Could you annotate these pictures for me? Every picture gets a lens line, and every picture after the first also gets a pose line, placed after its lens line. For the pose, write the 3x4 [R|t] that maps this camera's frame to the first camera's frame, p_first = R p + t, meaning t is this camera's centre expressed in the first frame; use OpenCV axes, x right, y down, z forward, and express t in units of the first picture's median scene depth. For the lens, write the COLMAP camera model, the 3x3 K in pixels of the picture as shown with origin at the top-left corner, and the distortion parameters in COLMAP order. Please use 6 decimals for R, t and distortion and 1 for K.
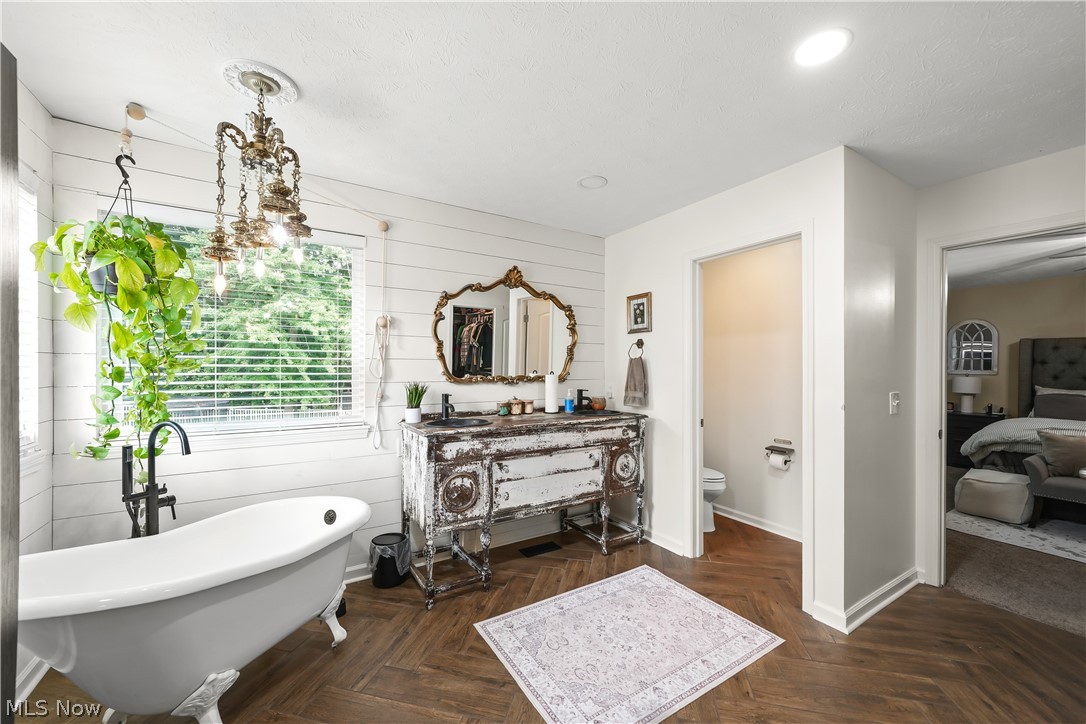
lens RADIAL K [[422.4, 0, 535.0], [0, 422.4, 365.7], [0, 0, 1]] dist [0.003446, -0.000085]
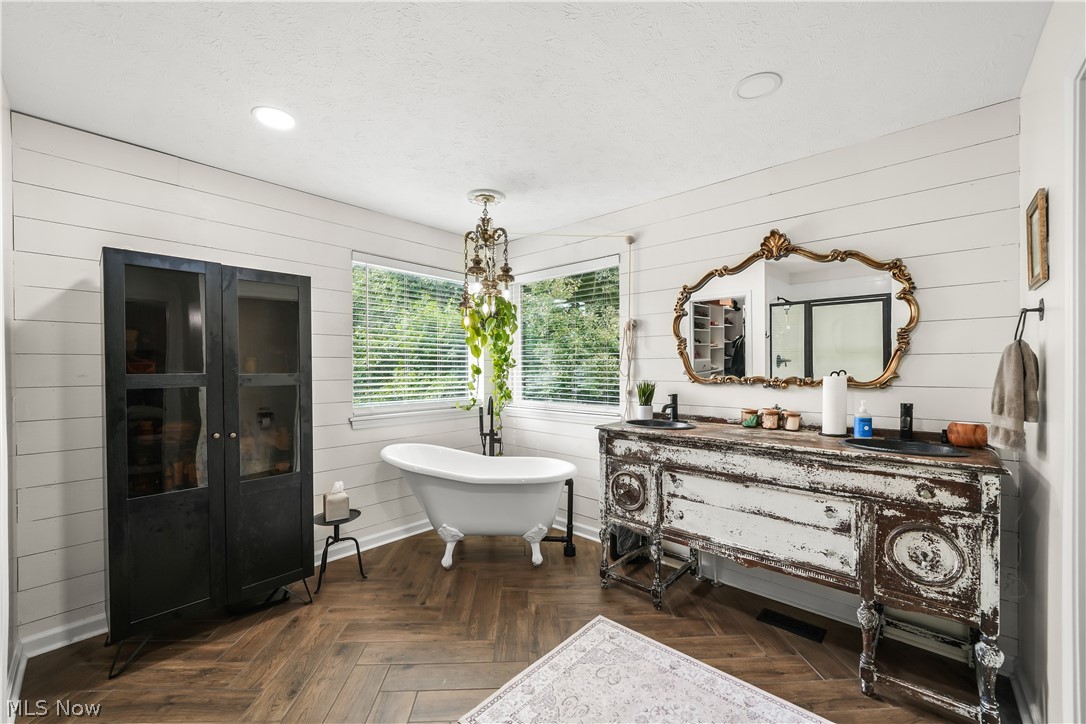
lens RADIAL K [[422.4, 0, 535.0], [0, 422.4, 367.3], [0, 0, 1]] dist [0.003446, -0.000085]
pose [[0.283239, -0.003690, -0.959042, 0.650622], [0.005960, 0.999980, -0.002087, 0.006727], [0.959031, -0.005125, 0.283255, 0.454655]]
